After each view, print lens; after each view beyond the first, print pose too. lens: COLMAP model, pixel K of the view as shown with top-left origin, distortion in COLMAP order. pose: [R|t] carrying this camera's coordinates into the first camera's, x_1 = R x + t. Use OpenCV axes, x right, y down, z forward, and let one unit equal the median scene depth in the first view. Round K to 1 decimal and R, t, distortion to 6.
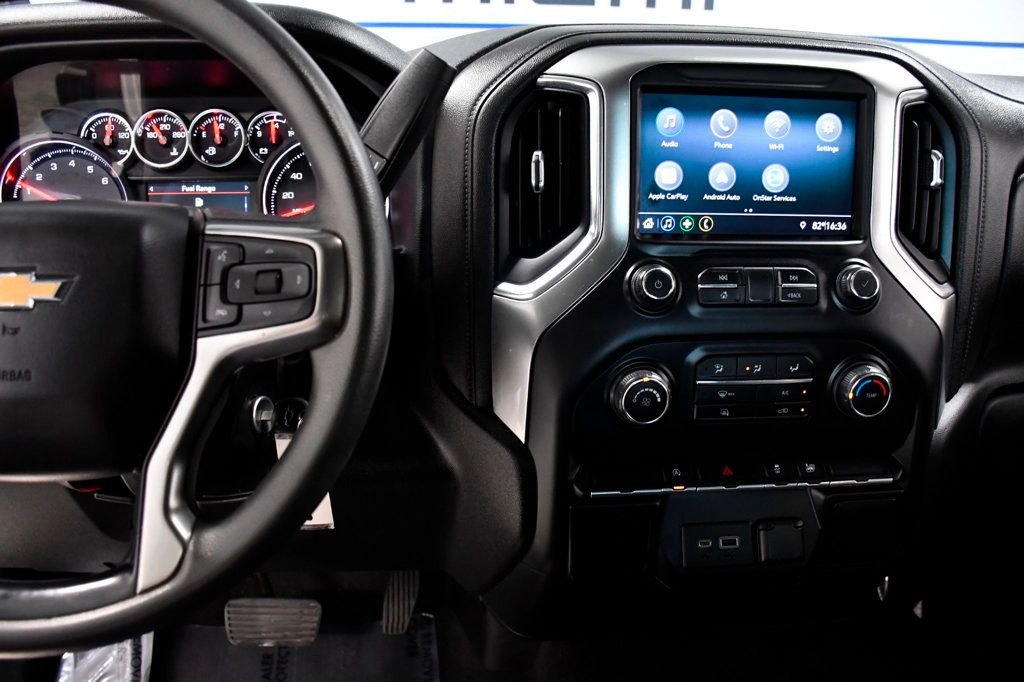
lens RADIAL K [[859.3, 0, 518.1], [0, 859.3, 346.5], [0, 0, 1]] dist [-0.032056, 0.066730]
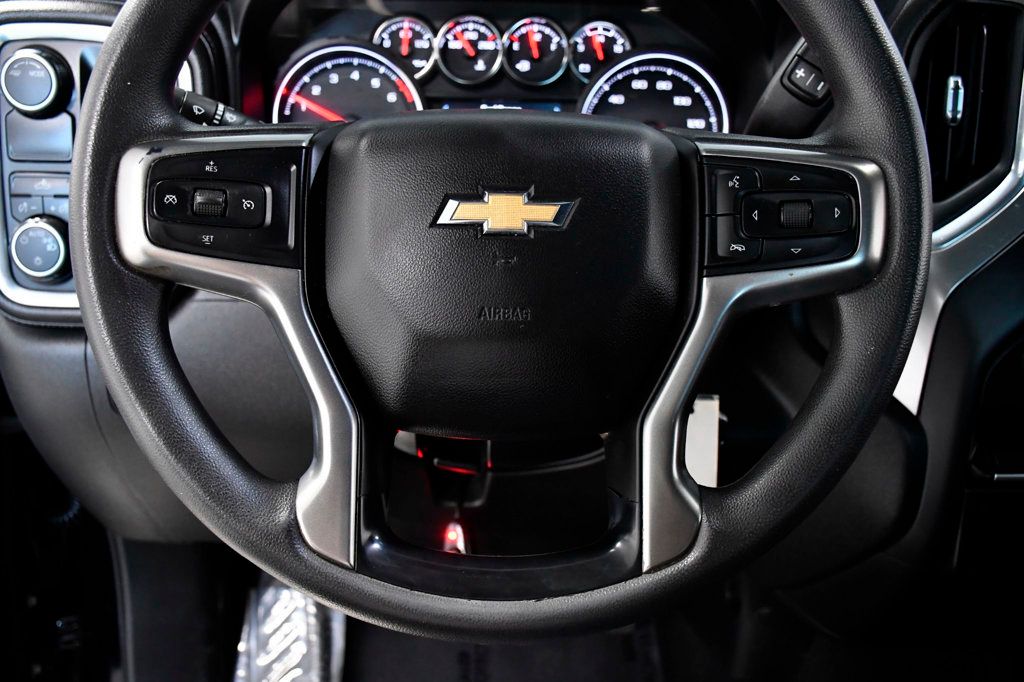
lens RADIAL K [[974.4, 0, 509.7], [0, 974.4, 339.8], [0, 0, 1]] dist [-0.009893, 0.000000]
pose [[0.999496, 0.031169, 0.006051, -0.515342], [-0.031300, 0.999249, 0.022842, 0.032856], [-0.005334, -0.023020, 0.999721, 0.028203]]
